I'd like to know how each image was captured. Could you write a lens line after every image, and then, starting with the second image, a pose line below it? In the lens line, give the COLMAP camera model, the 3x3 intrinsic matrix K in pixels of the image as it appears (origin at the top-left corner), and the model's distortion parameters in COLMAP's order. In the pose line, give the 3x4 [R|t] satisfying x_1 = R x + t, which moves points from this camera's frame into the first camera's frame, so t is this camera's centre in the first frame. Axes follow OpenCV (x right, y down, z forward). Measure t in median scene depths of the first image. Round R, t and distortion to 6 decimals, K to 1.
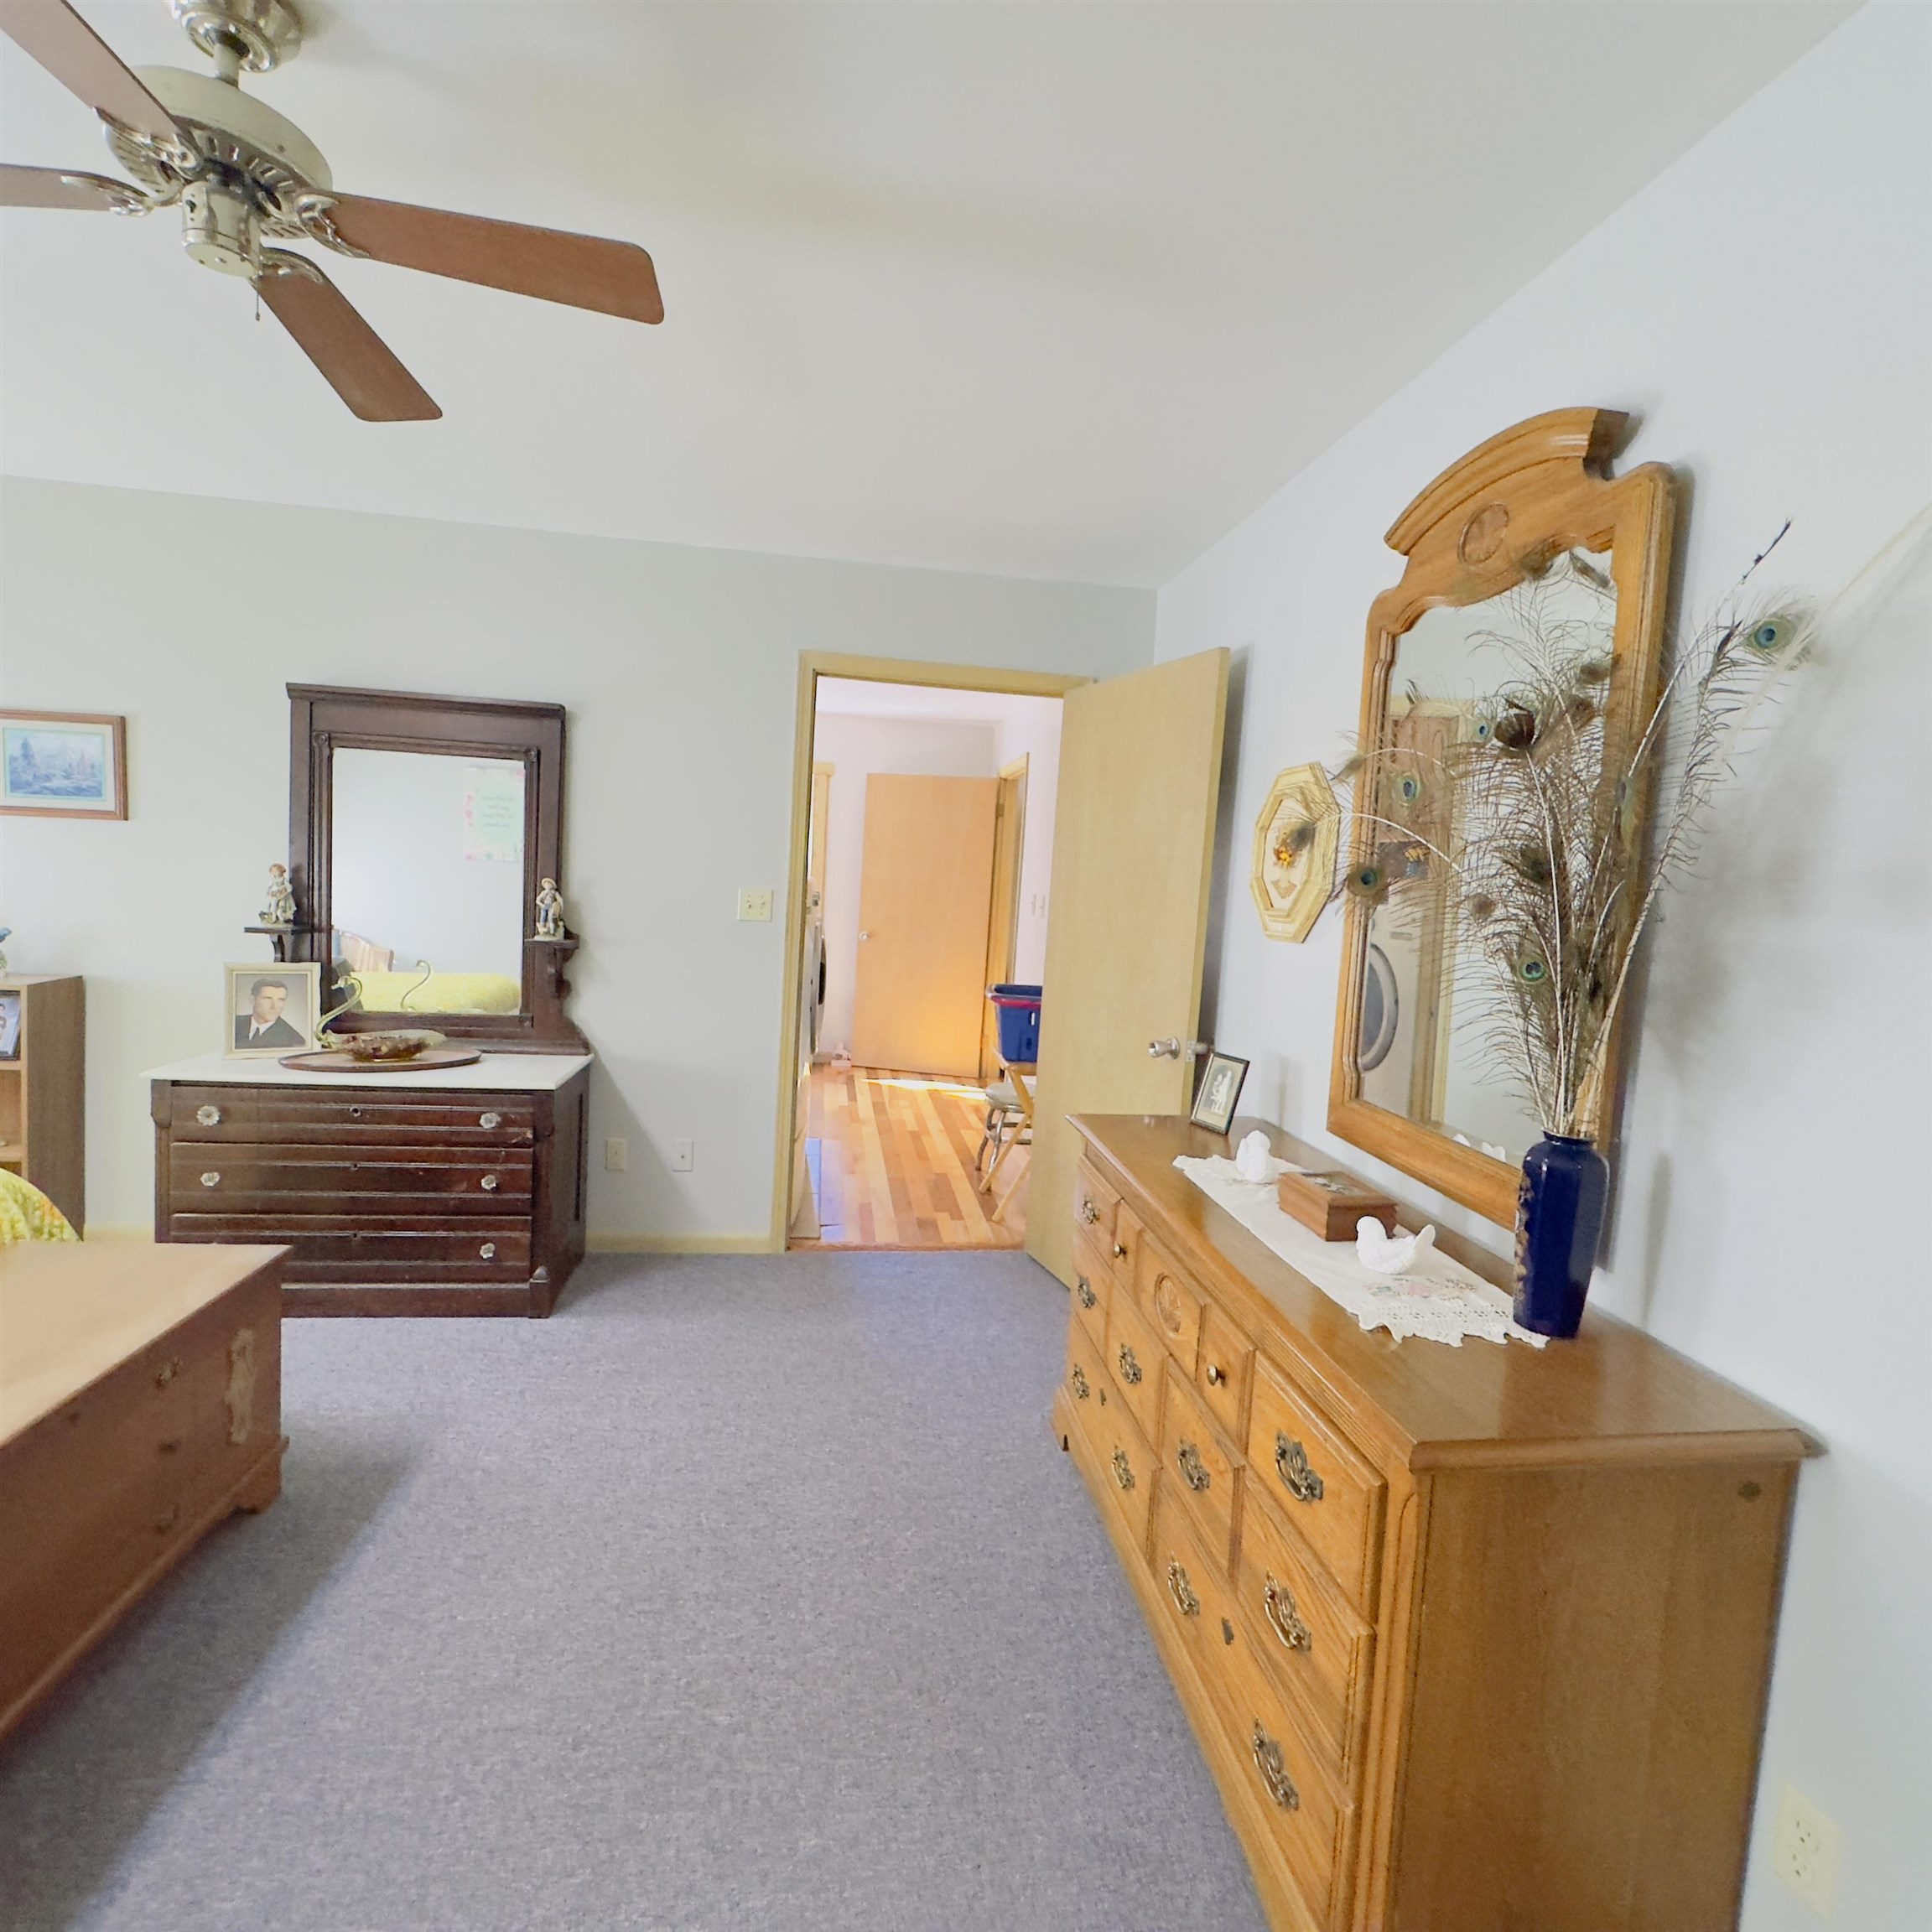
lens RADIAL K [[1032.8, 0, 963.9], [0, 1032.8, 962.5], [0, 0, 1]] dist [-0.001917, 0.001188]
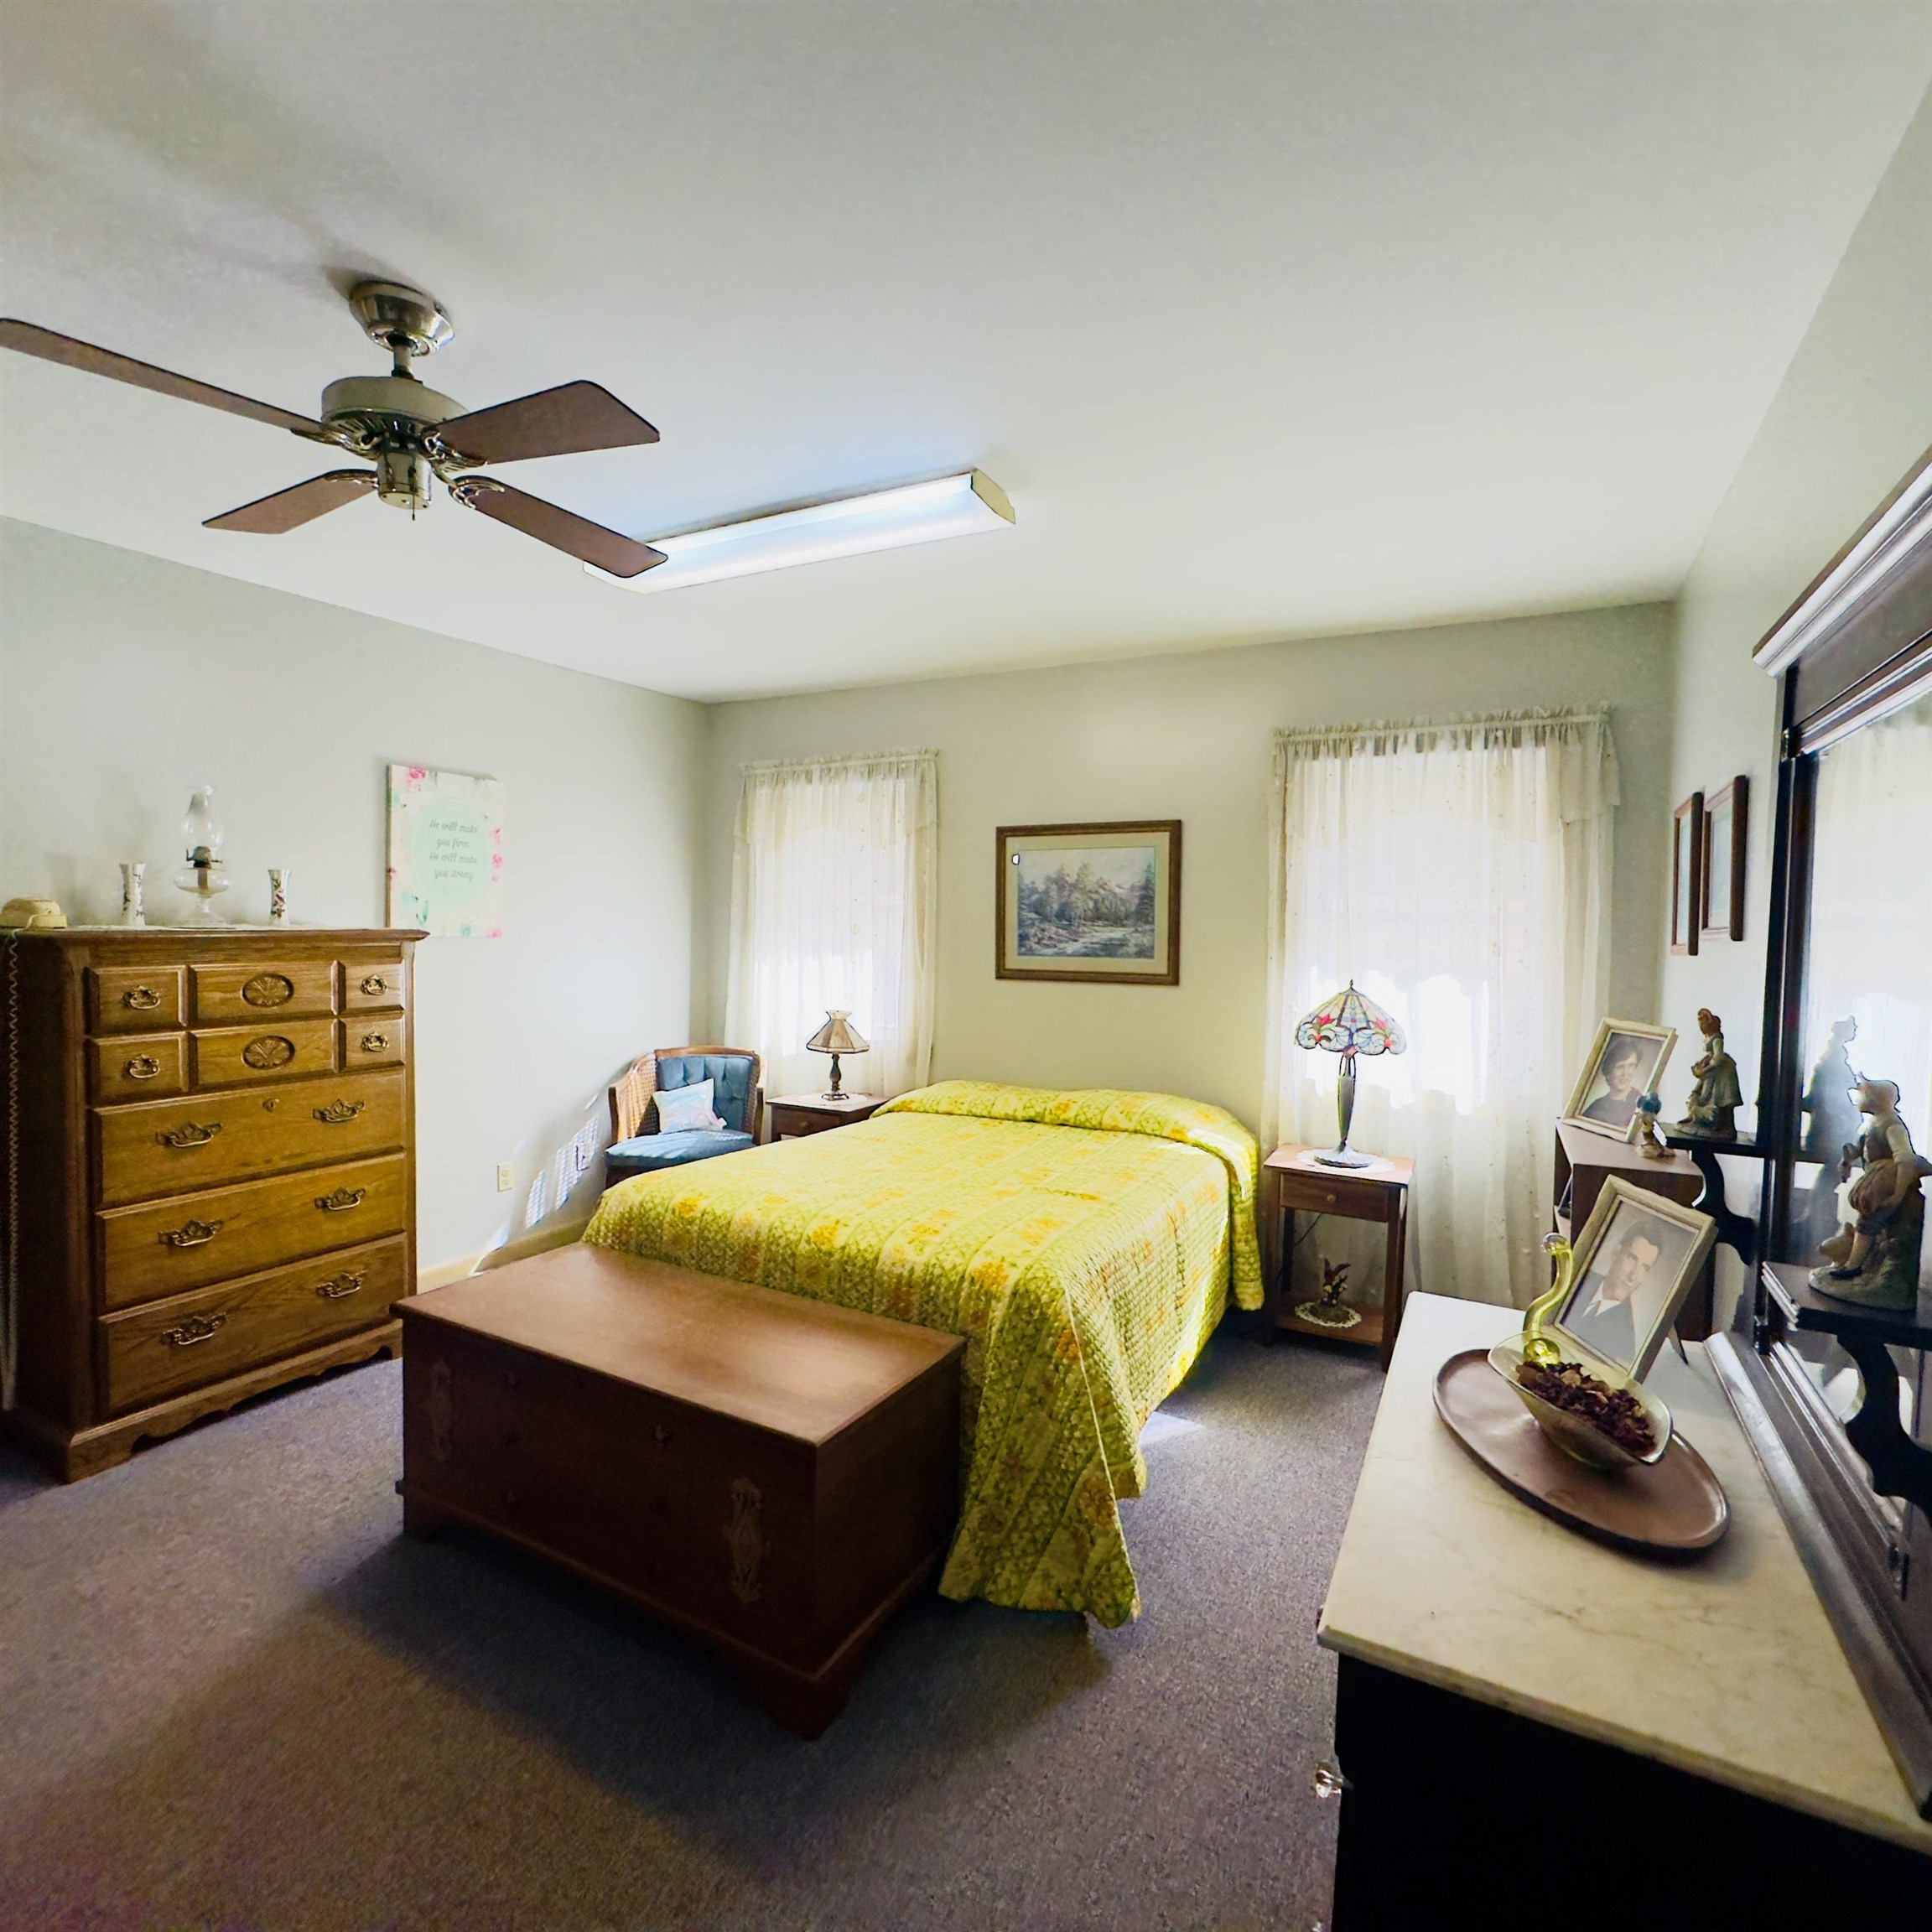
lens RADIAL K [[1032.8, 0, 962.9], [0, 1032.8, 962.1], [0, 0, 1]] dist [-0.001917, 0.001188]
pose [[-0.583668, -0.034872, -0.811244, -0.034511], [-0.120946, 0.991666, 0.044389, -0.097644], [0.802935, 0.124025, -0.583021, 1.002106]]
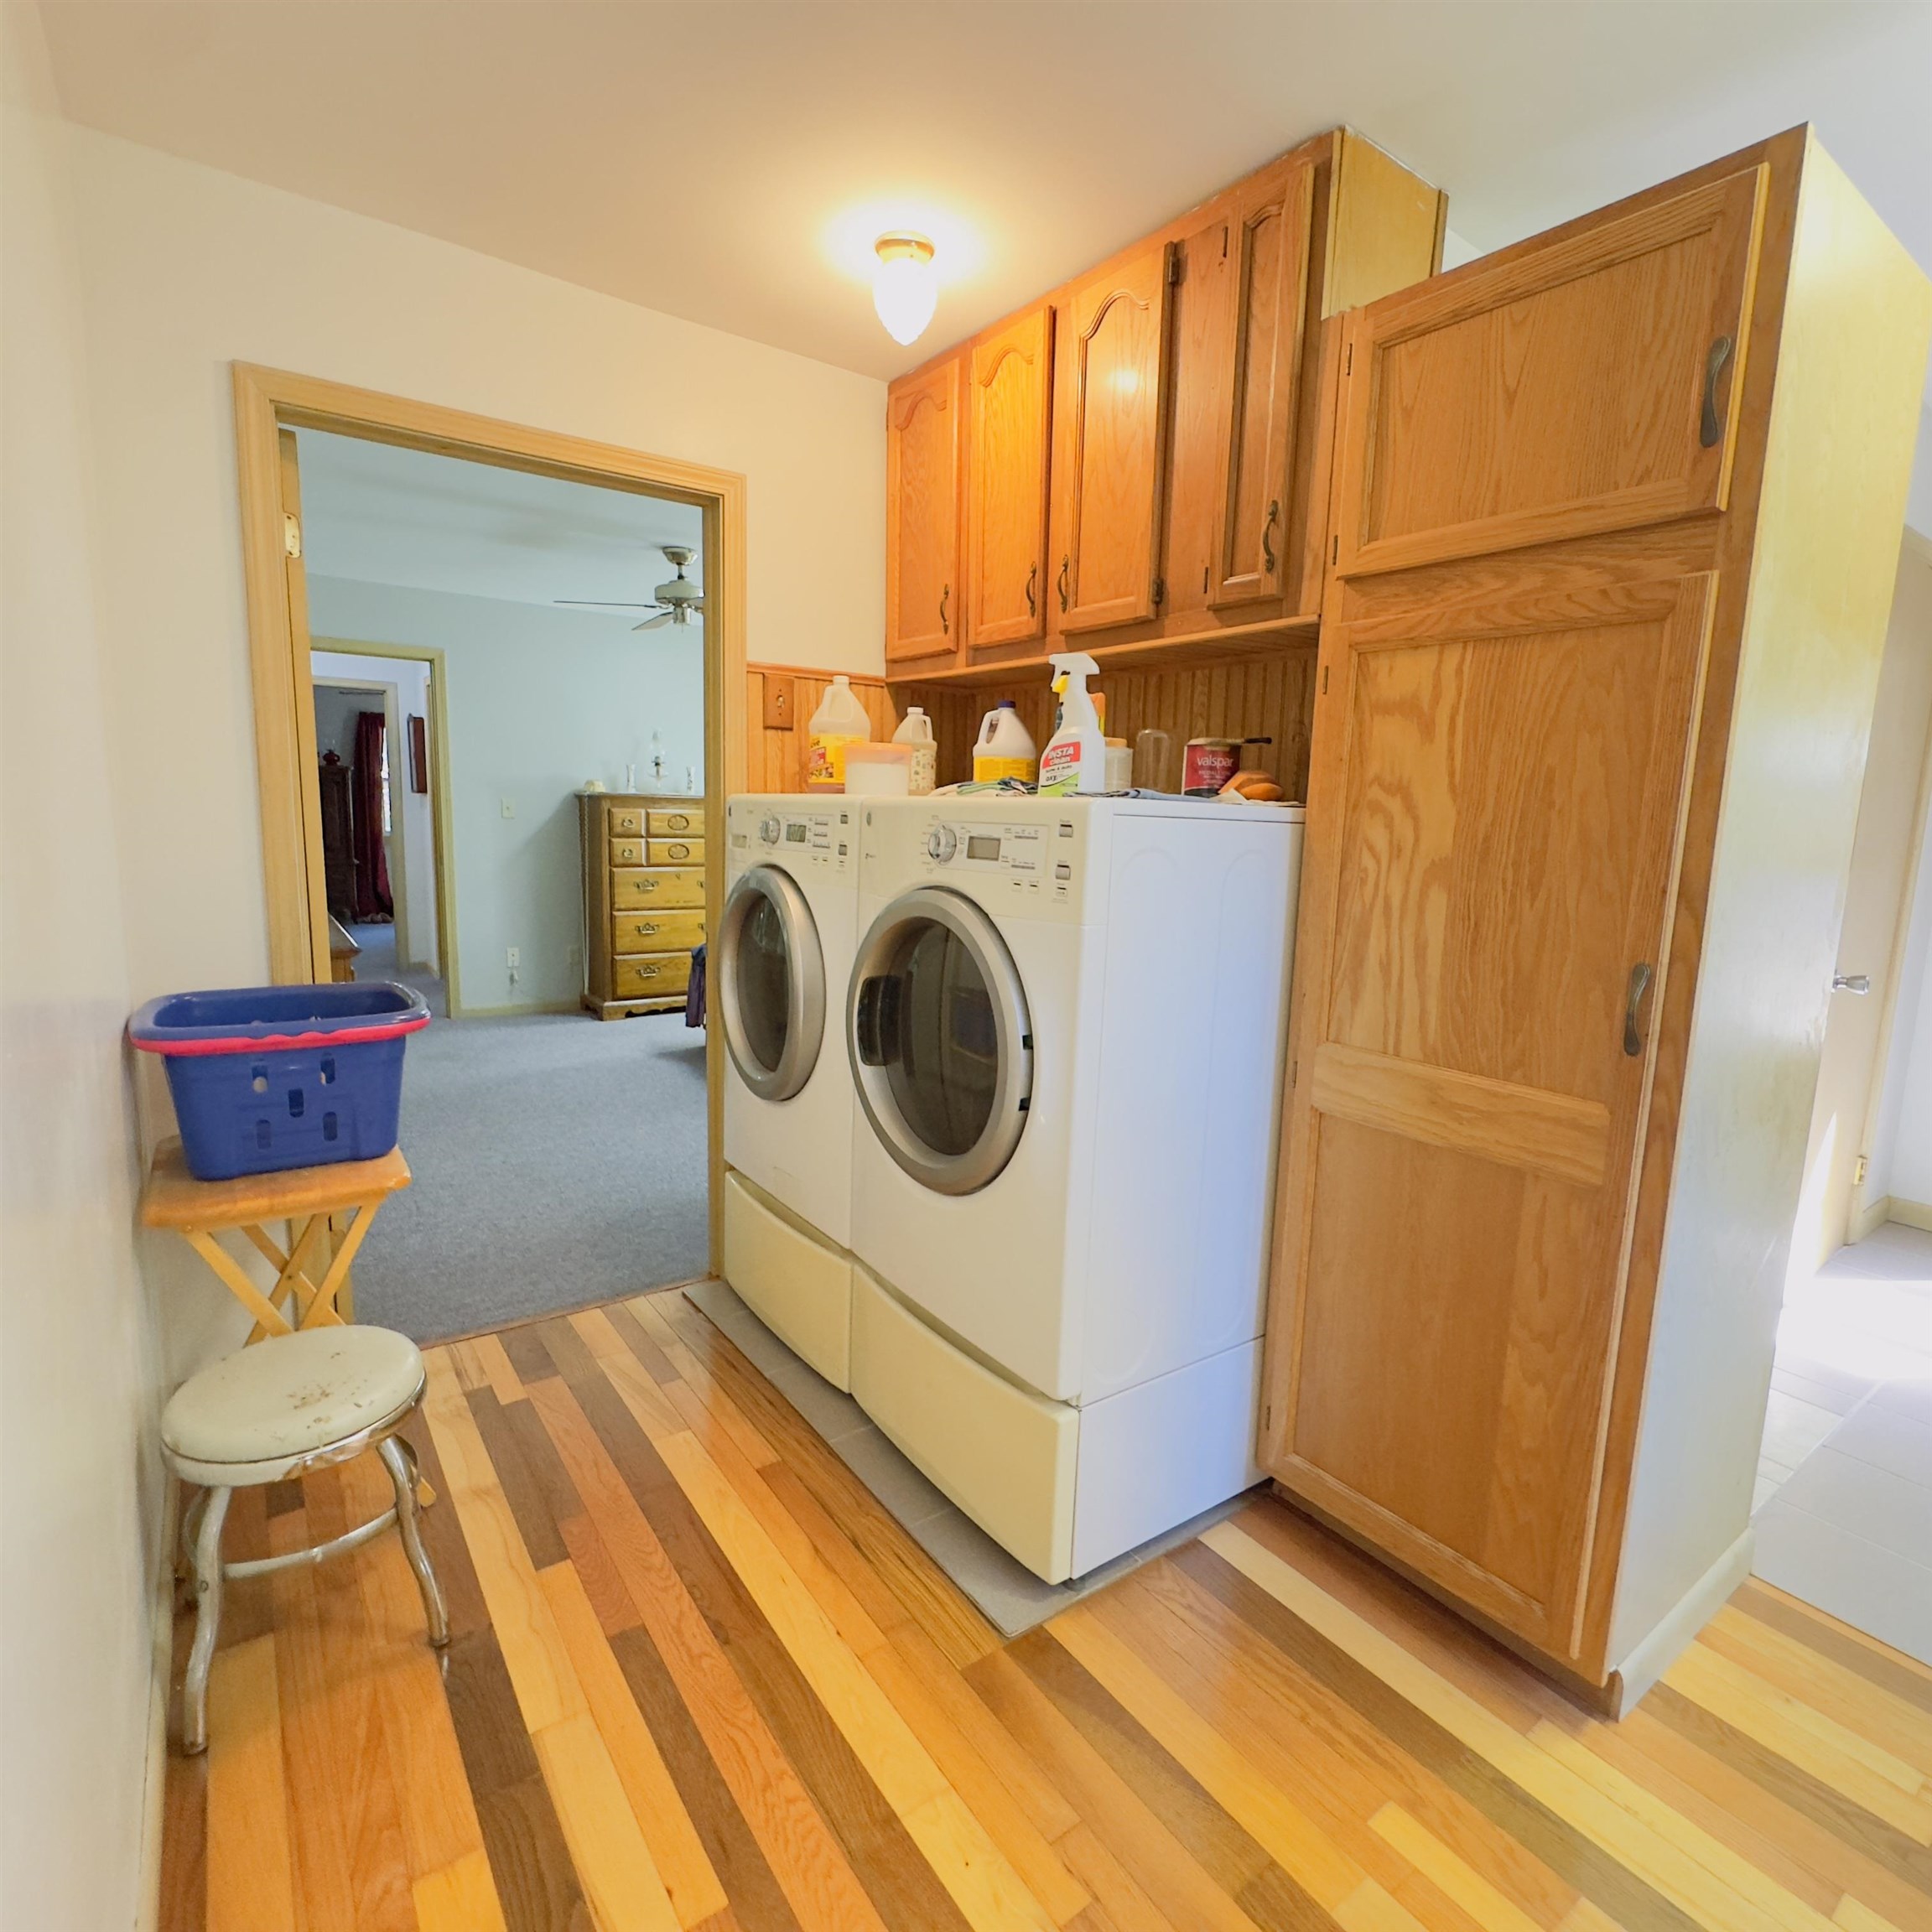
lens RADIAL K [[1032.8, 0, 956.7], [0, 1032.8, 958.8], [0, 0, 1]] dist [-0.001917, 0.001188]
pose [[-0.880685, -0.017755, -0.473369, 0.043684], [-0.121187, 0.974488, 0.188912, -0.142208], [0.457938, 0.223738, -0.860368, 1.973094]]
